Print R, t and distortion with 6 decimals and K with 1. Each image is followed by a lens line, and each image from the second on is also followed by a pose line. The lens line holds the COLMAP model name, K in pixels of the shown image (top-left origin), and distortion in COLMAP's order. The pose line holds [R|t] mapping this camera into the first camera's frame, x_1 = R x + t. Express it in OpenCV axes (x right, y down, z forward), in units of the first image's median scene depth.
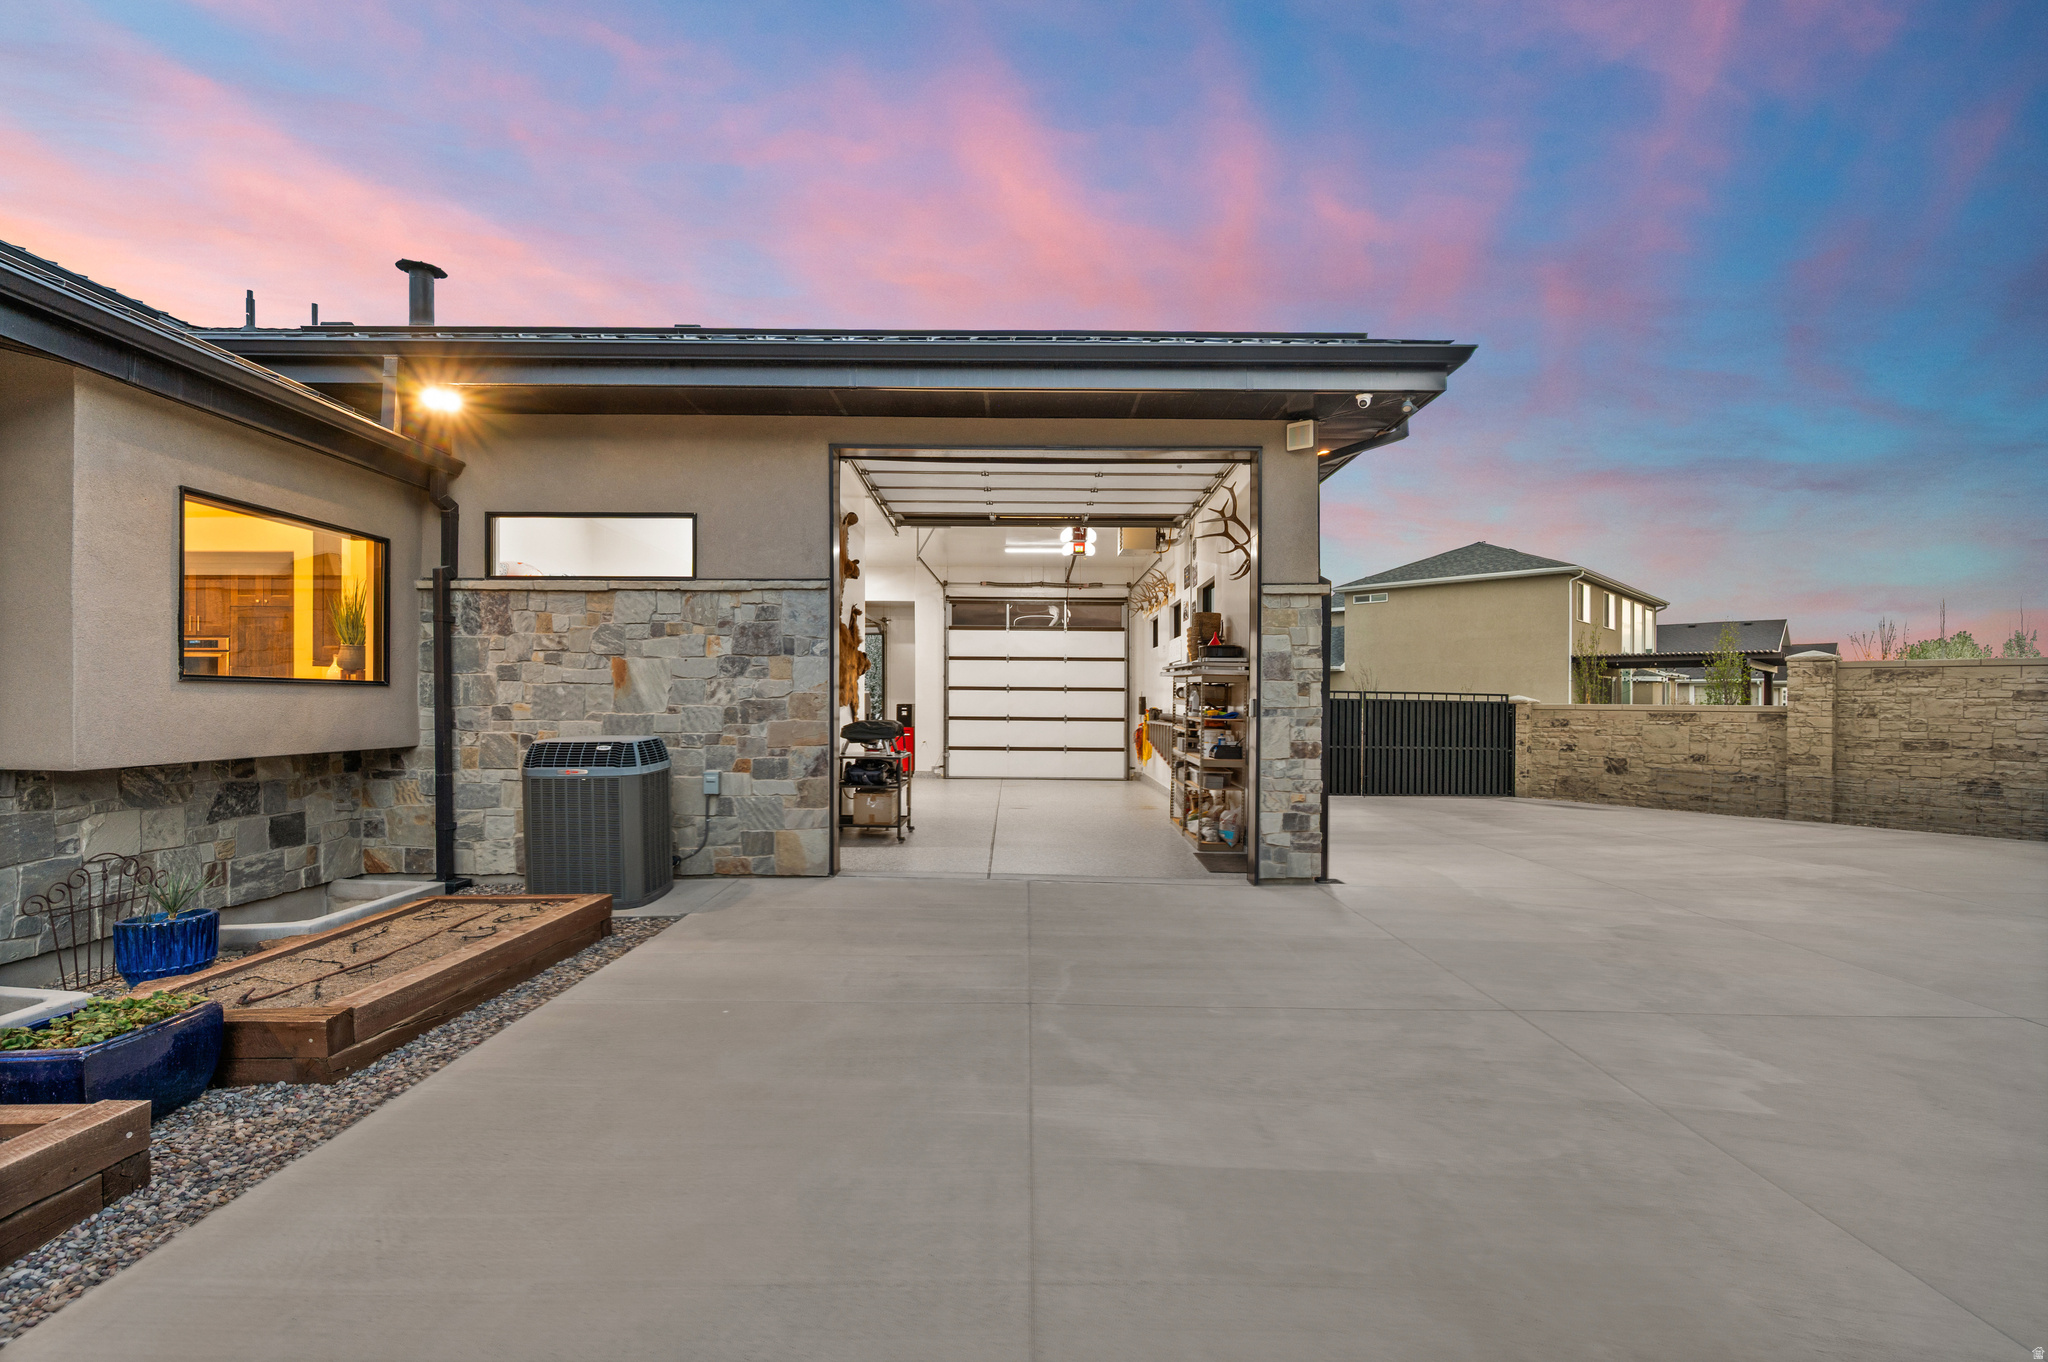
lens RADIAL K [[906.3, 0, 1014.9], [0, 906.3, 698.3], [0, 0, 1]] dist [-0.002476, -0.000497]
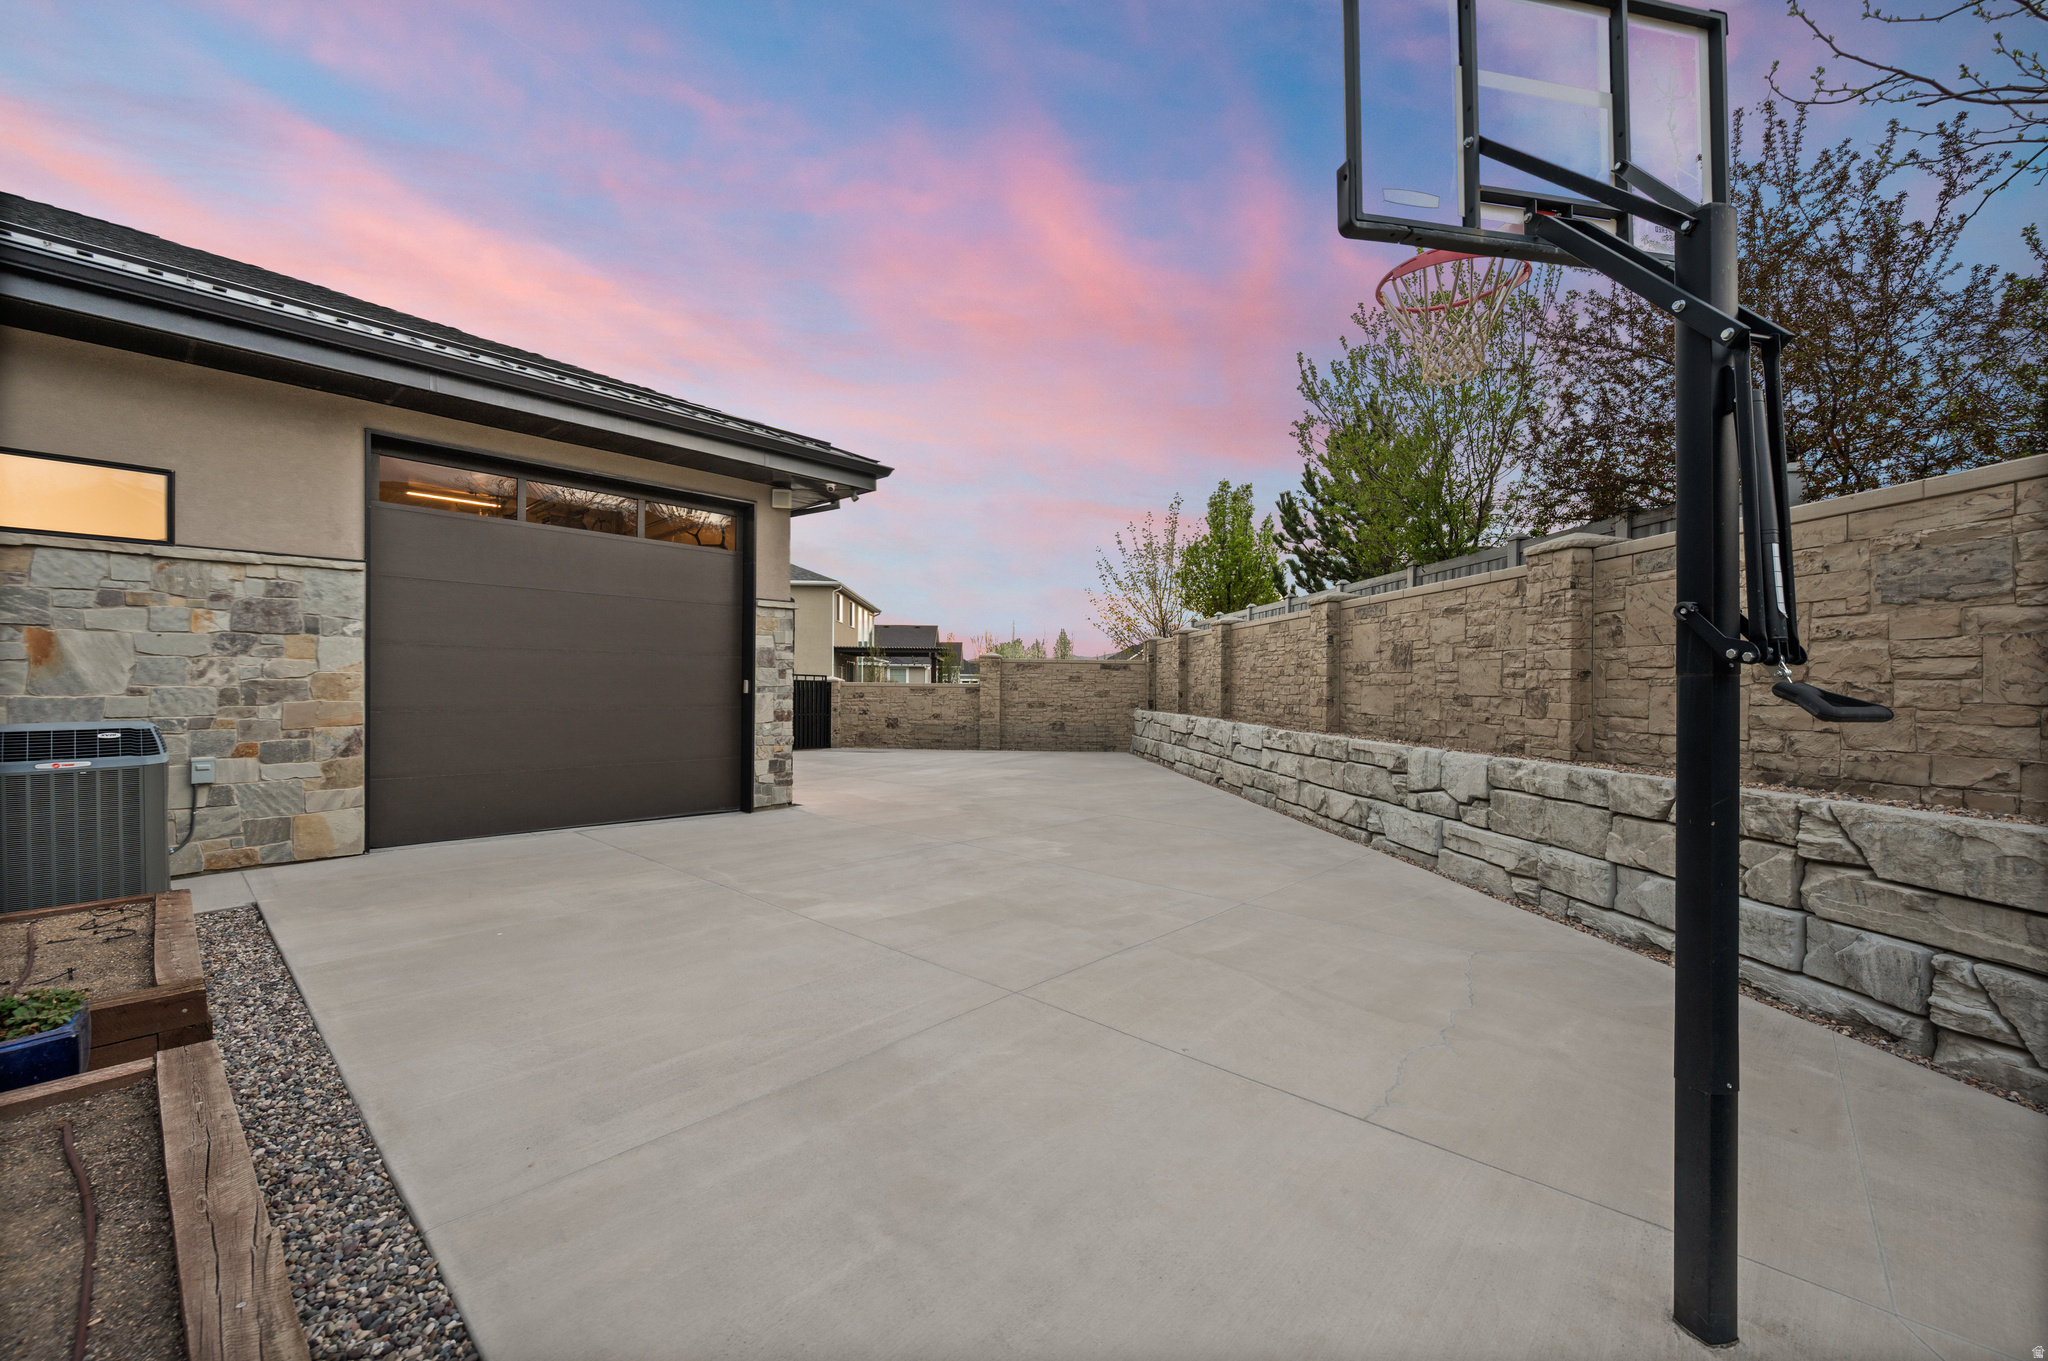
lens RADIAL K [[817.7, 0, 1032.1], [0, 817.7, 678.9], [0, 0, 1]] dist [0.000088, 0.000420]
pose [[0.663592, 0.003619, 0.748086, -0.394547], [-0.007255, 0.999972, 0.001599, -0.006705], [-0.748060, -0.006488, 0.663600, -0.169093]]
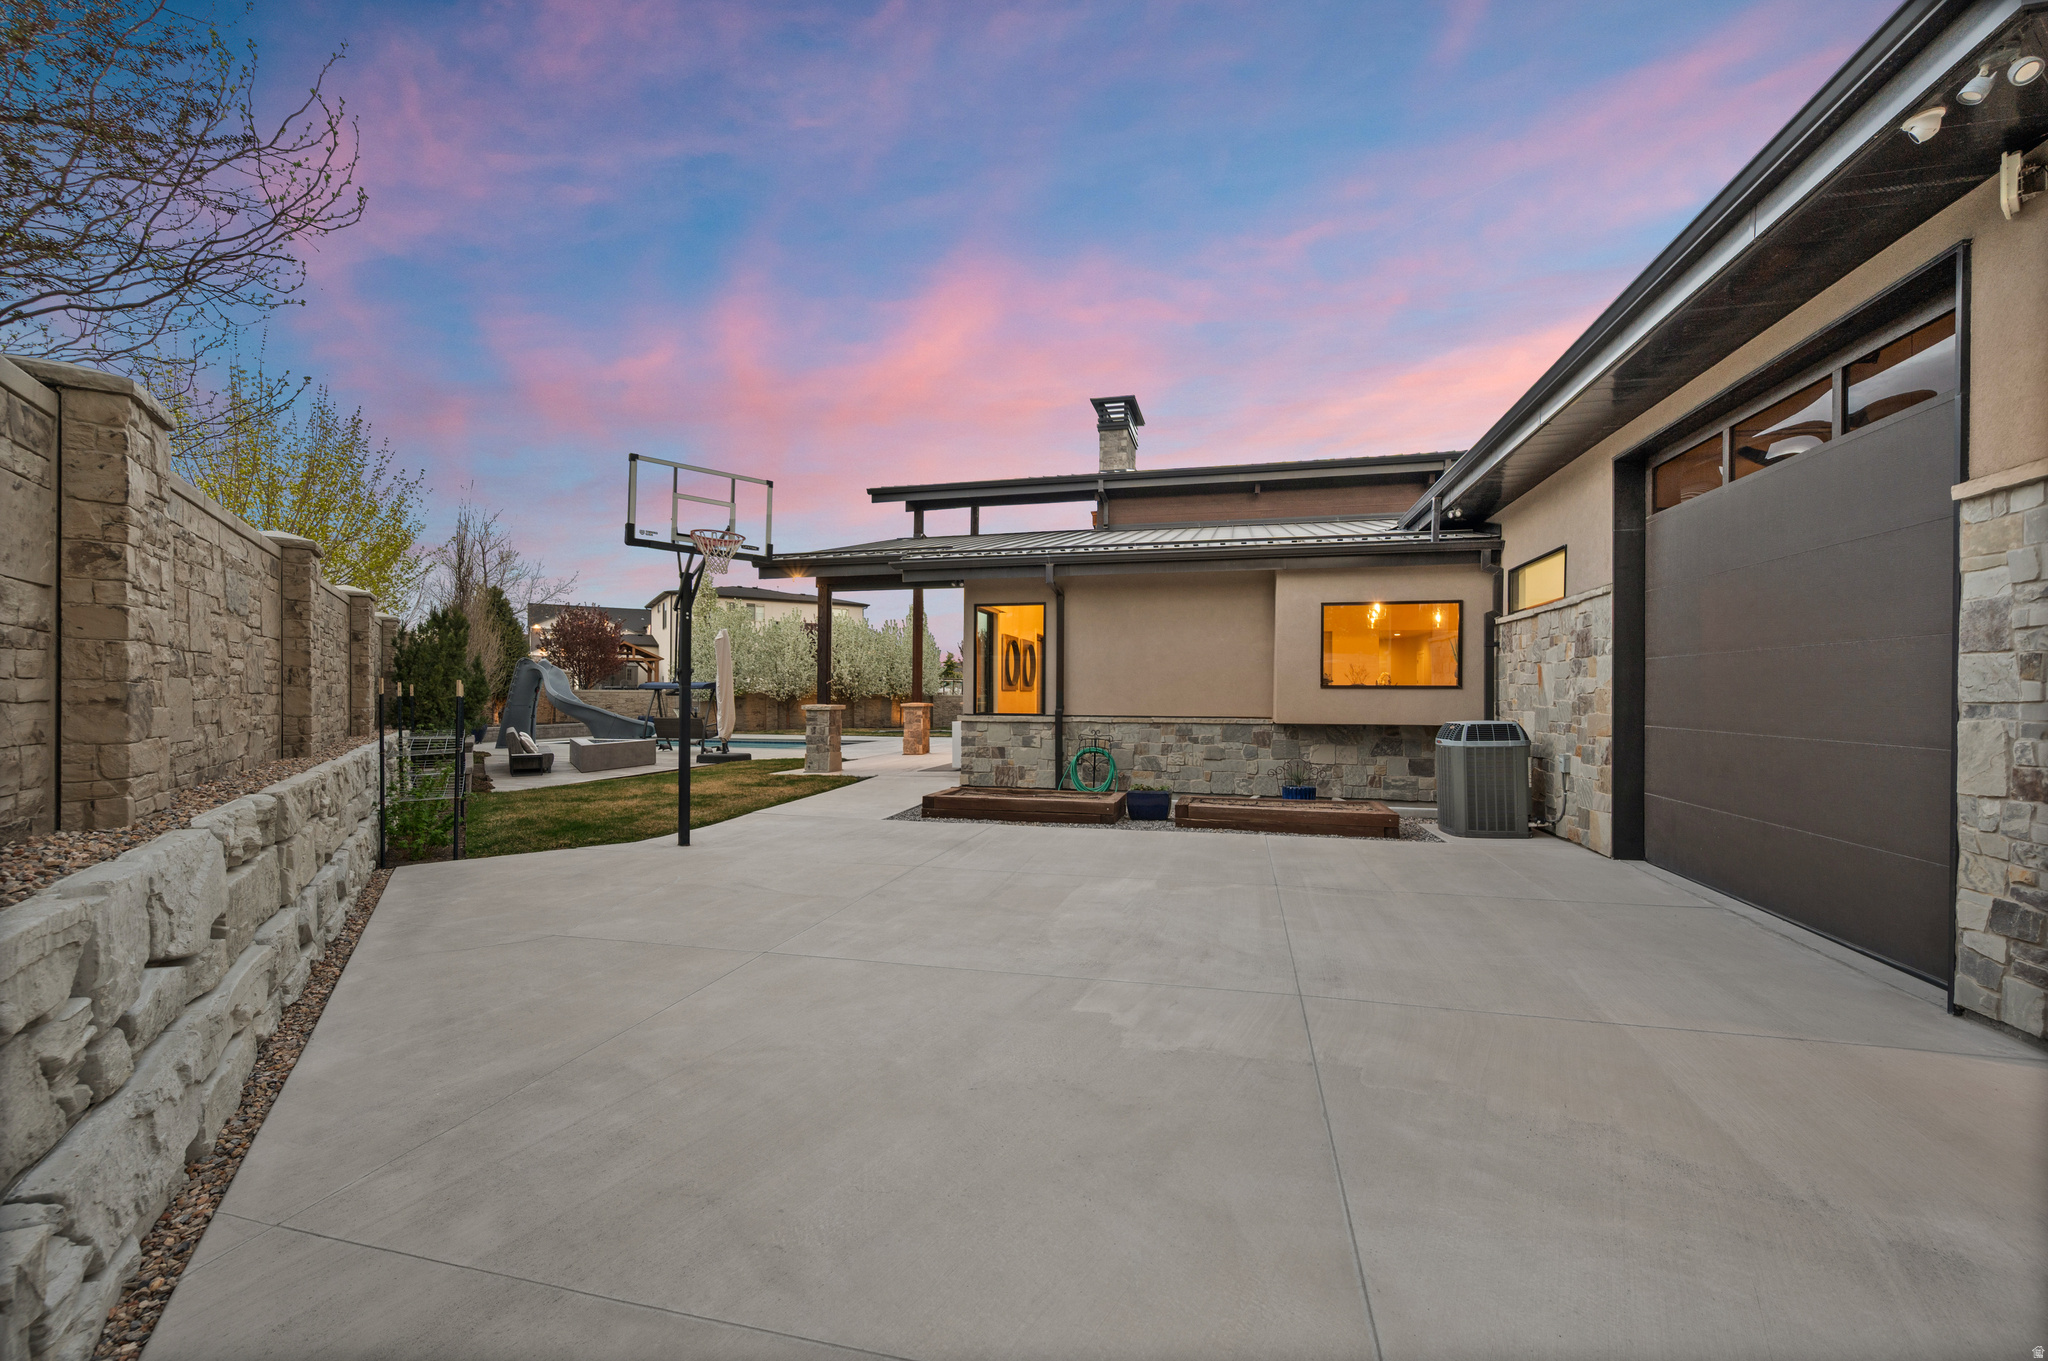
lens RADIAL K [[817.7, 0, 1032.9], [0, 817.7, 691.5], [0, 0, 1]] dist [0.000088, 0.000420]
pose [[-0.236869, -0.011826, -0.971470, 0.902292], [-0.001514, 0.999929, -0.011803, 0.010308], [0.971540, -0.001325, -0.236870, 0.554576]]
